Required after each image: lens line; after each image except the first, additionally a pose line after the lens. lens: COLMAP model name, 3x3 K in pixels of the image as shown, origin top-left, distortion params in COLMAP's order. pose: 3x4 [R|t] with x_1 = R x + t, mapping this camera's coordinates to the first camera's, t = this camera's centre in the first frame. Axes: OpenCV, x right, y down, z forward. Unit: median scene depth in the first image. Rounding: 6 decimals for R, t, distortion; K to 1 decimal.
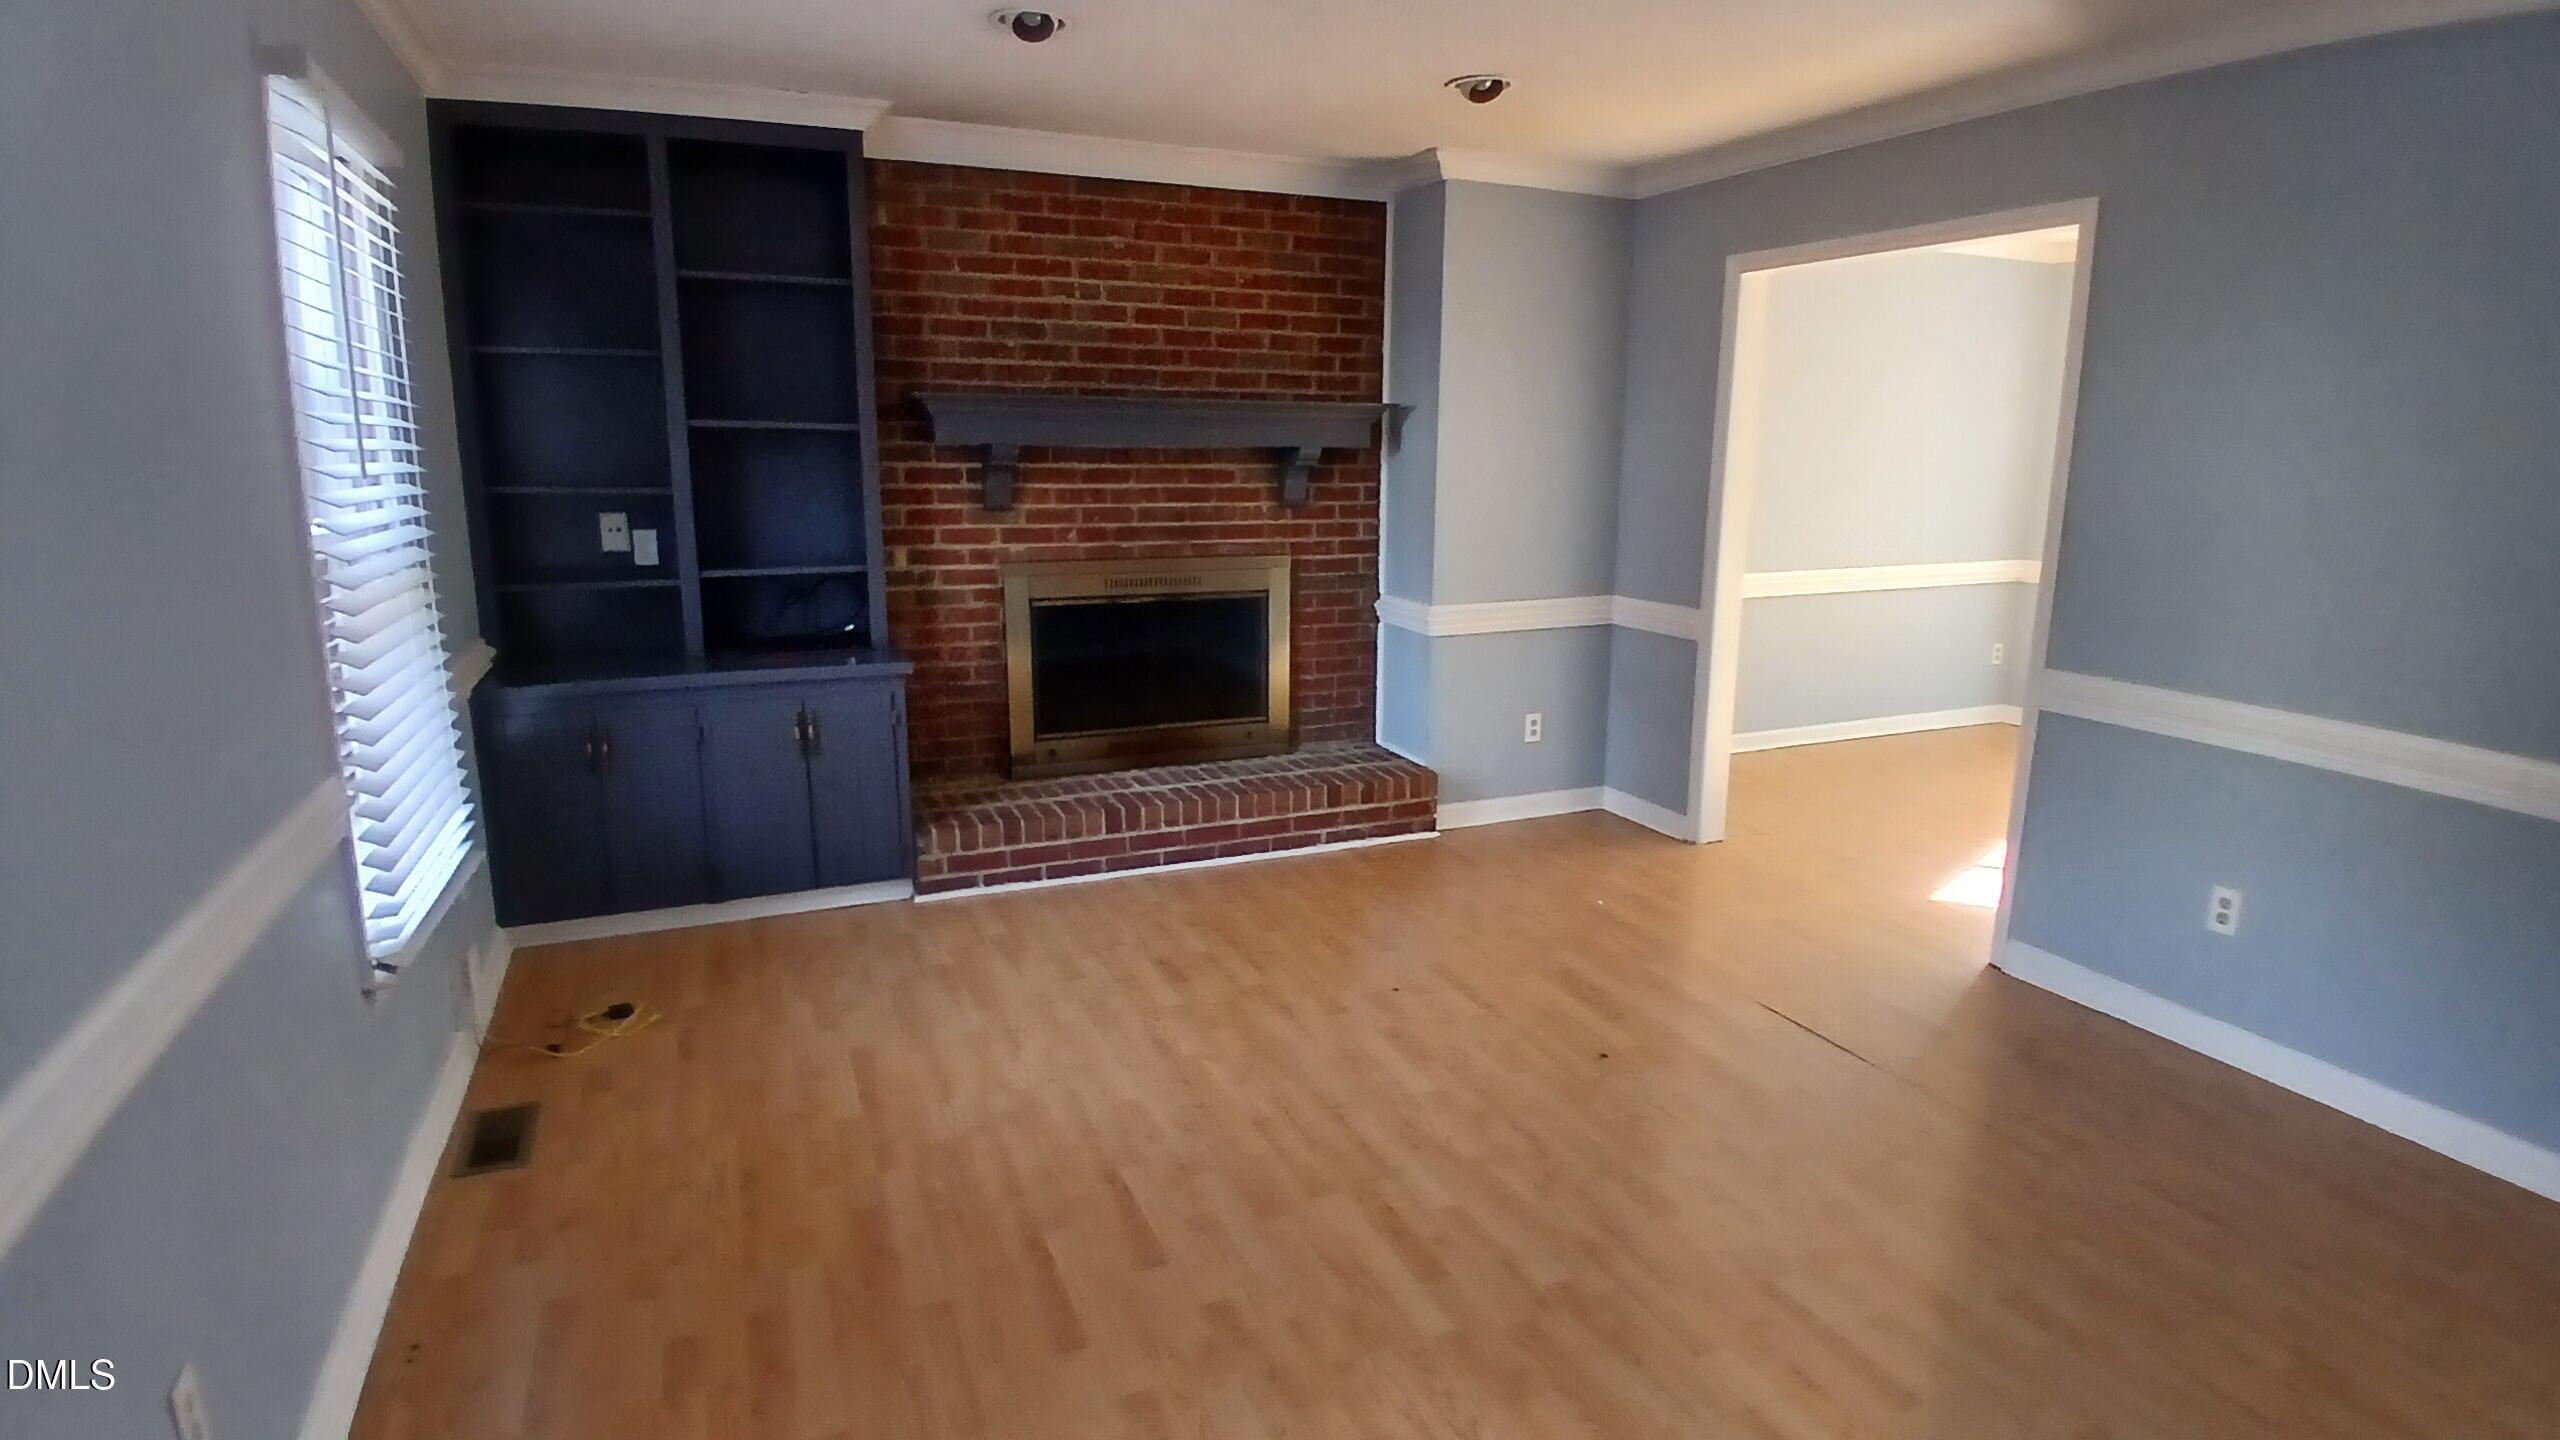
lens RADIAL K [[1317.0, 0, 1285.1], [0, 1317.0, 709.0], [0, 0, 1]] dist [0.030469, -0.052431]
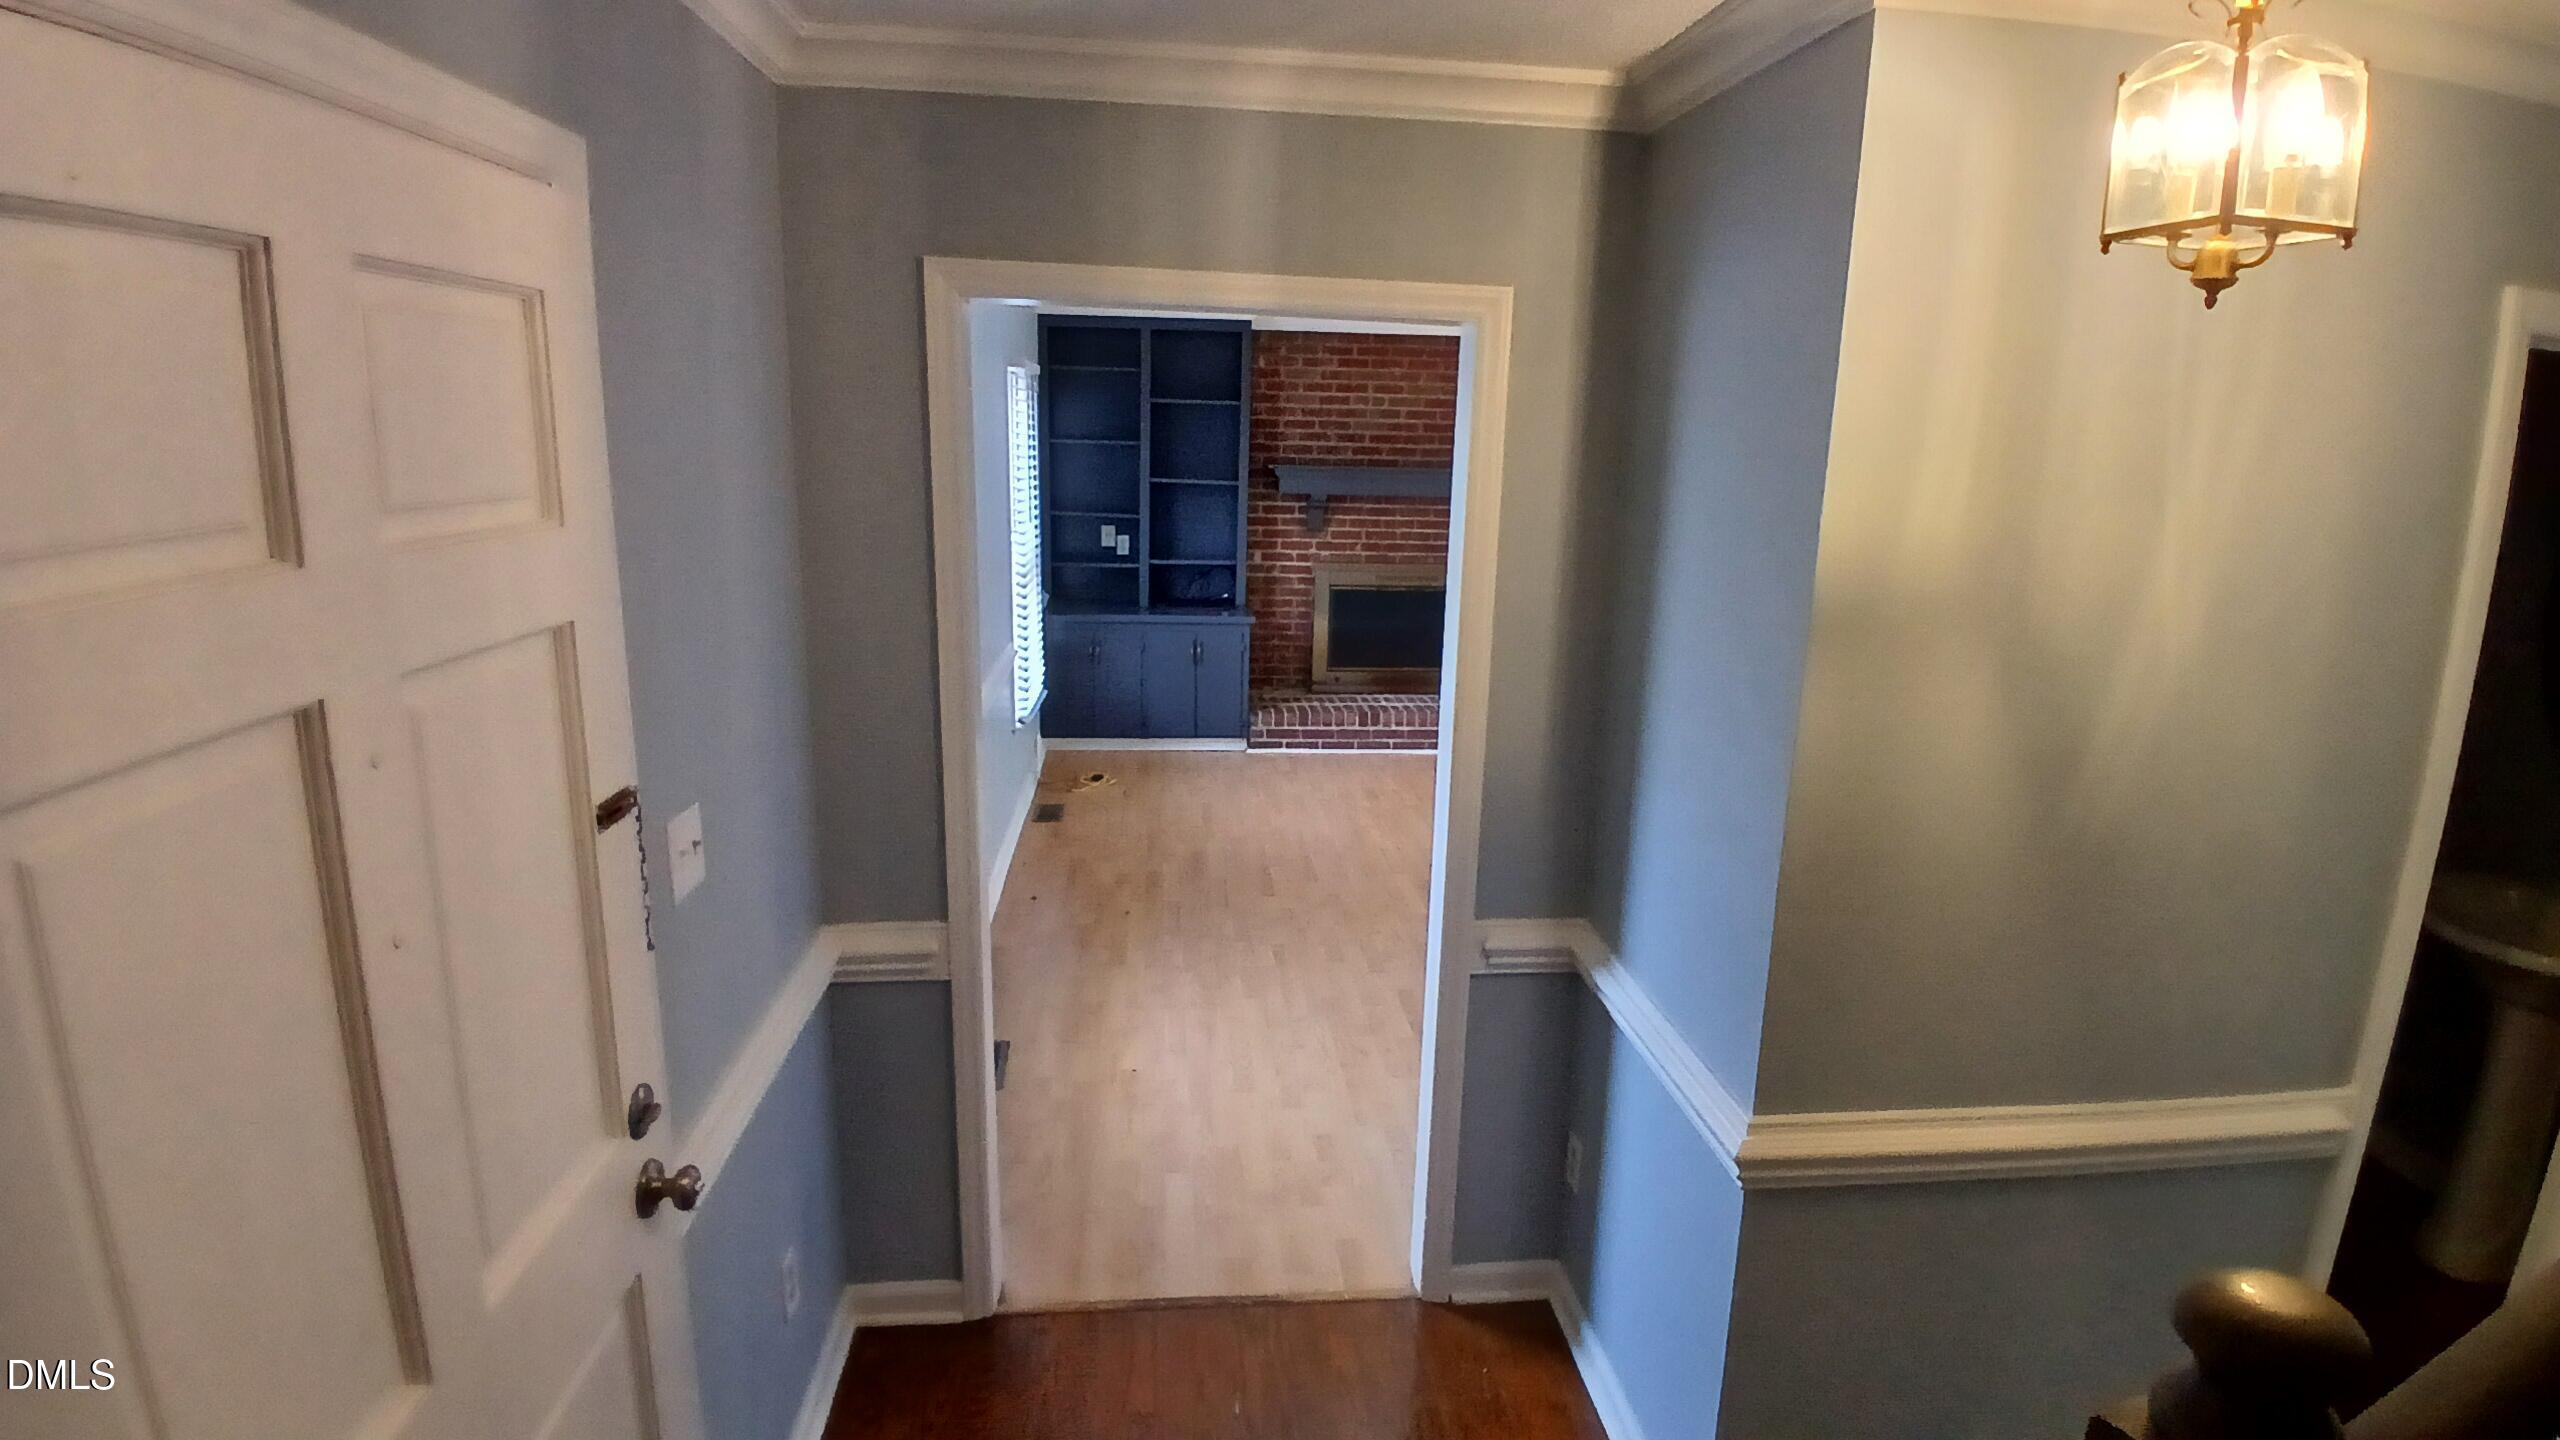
lens RADIAL K [[1317.0, 0, 1285.1], [0, 1317.0, 709.0], [0, 0, 1]] dist [0.030469, -0.052431]
pose [[0.951857, 0.083718, -0.294889, 0.268697], [-0.080068, 0.996489, 0.024453, 0.038677], [0.295901, 0.000336, 0.955218, -0.634529]]
